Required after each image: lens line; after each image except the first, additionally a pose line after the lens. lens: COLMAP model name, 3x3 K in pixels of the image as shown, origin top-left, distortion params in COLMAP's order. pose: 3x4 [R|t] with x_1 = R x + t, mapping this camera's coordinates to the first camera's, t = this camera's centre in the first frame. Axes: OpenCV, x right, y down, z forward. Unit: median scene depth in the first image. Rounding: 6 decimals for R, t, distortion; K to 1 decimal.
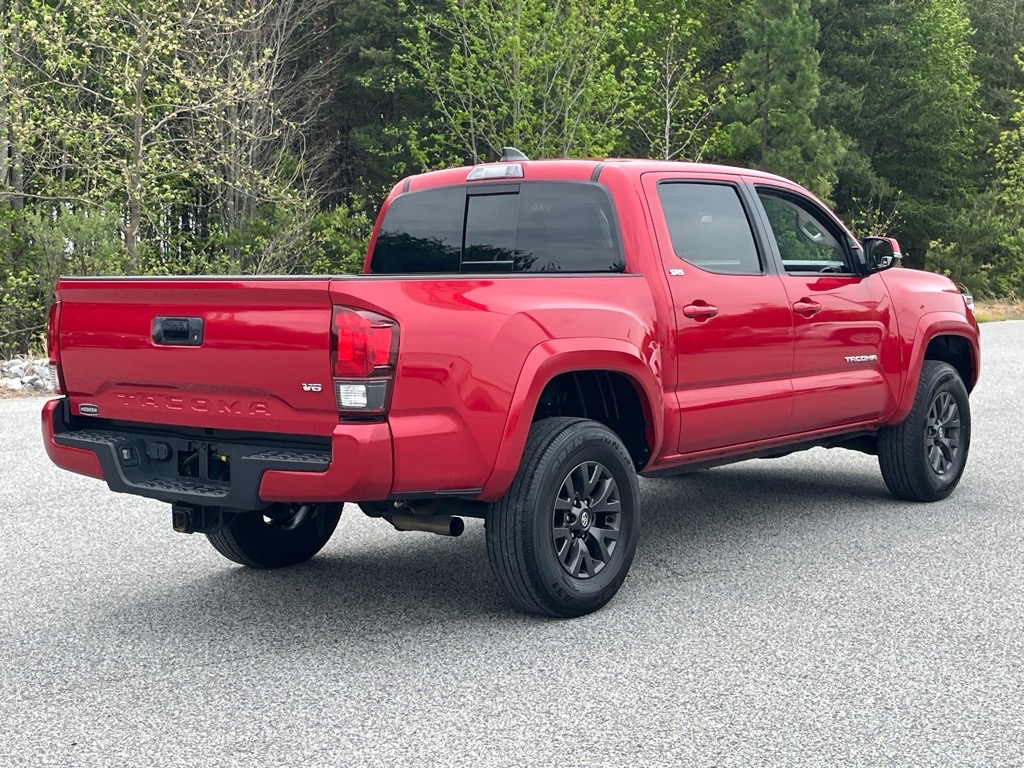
lens RADIAL K [[1565.1, 0, 512.0], [0, 1565.1, 384.0], [0, 0, 1]] dist [0.032305, 0.038067]
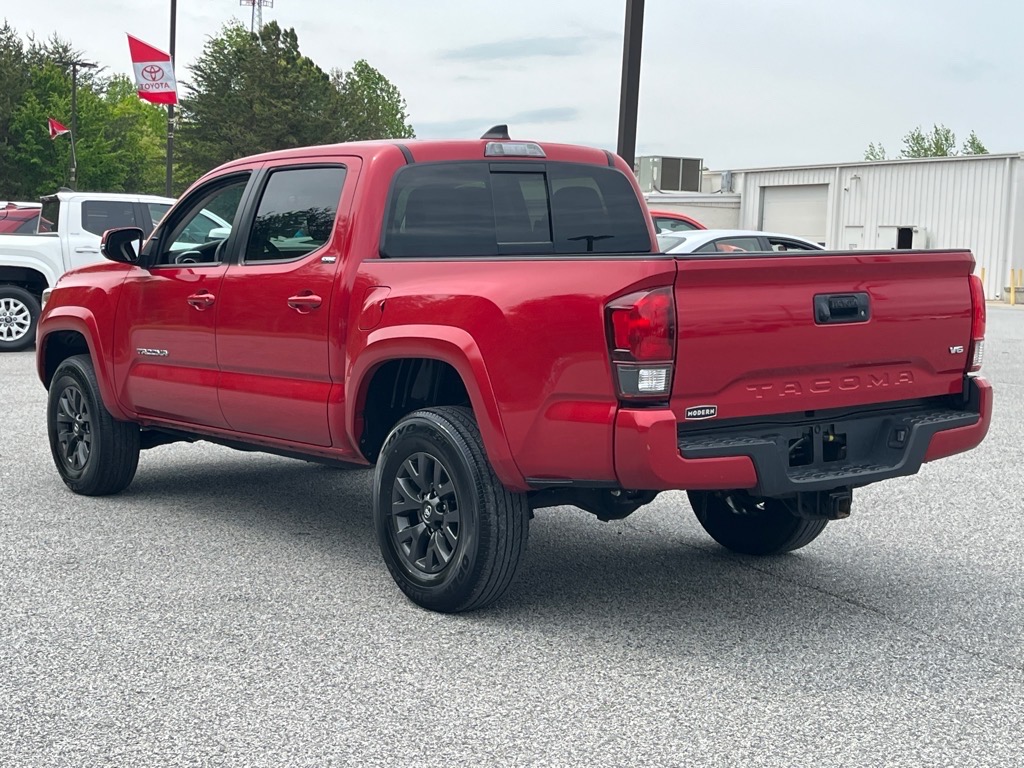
lens RADIAL K [[1587.0, 0, 512.0], [0, 1587.0, 384.0], [0, 0, 1]] dist [0.154230, -0.001055]
pose [[0.238687, -0.078401, 0.967927, -1.162584], [0.084187, 0.994654, 0.059806, -0.060709], [-0.967441, 0.067212, 0.244011, 0.925888]]
